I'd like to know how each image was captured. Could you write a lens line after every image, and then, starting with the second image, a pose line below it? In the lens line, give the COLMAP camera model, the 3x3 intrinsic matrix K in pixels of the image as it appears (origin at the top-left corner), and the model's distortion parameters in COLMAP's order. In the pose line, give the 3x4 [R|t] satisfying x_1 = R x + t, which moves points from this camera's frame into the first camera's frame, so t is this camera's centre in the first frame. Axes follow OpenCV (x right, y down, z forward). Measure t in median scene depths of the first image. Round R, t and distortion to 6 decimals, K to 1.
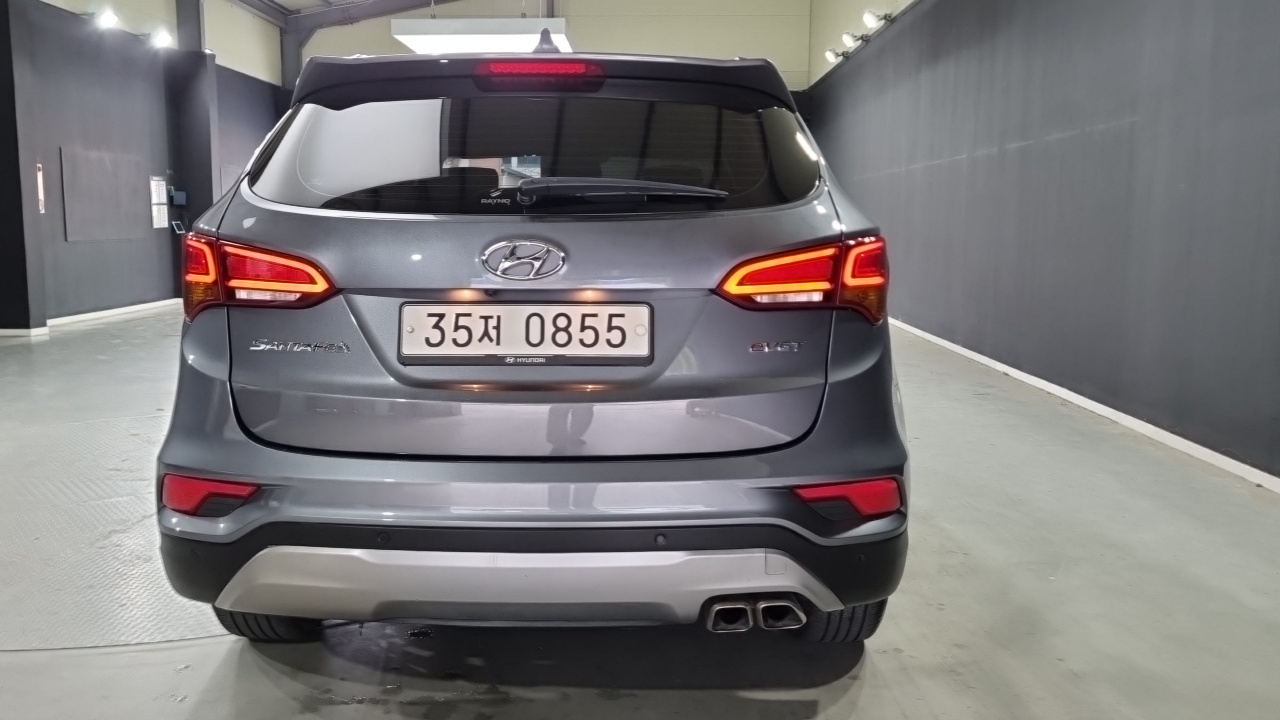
lens RADIAL K [[1132.7, 0, 588.1], [0, 1132.7, 376.4], [0, 0, 1]] dist [0.048132, -0.000115]
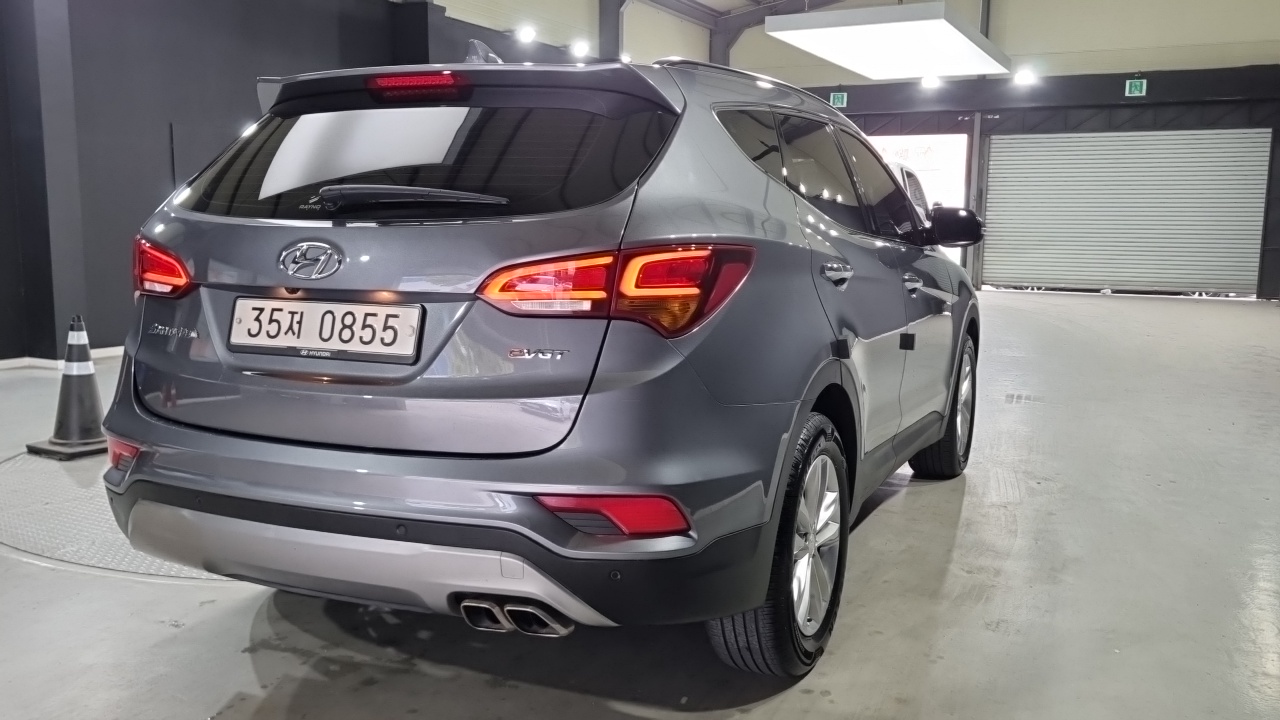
lens RADIAL K [[1132.7, 0, 626.0], [0, 1132.7, 364.1], [0, 0, 1]] dist [0.048132, -0.000115]
pose [[0.924041, 0.057047, -0.378013, 0.627973], [-0.058441, 0.998260, 0.007792, -0.029807], [0.377800, 0.014891, 0.925768, 0.101282]]
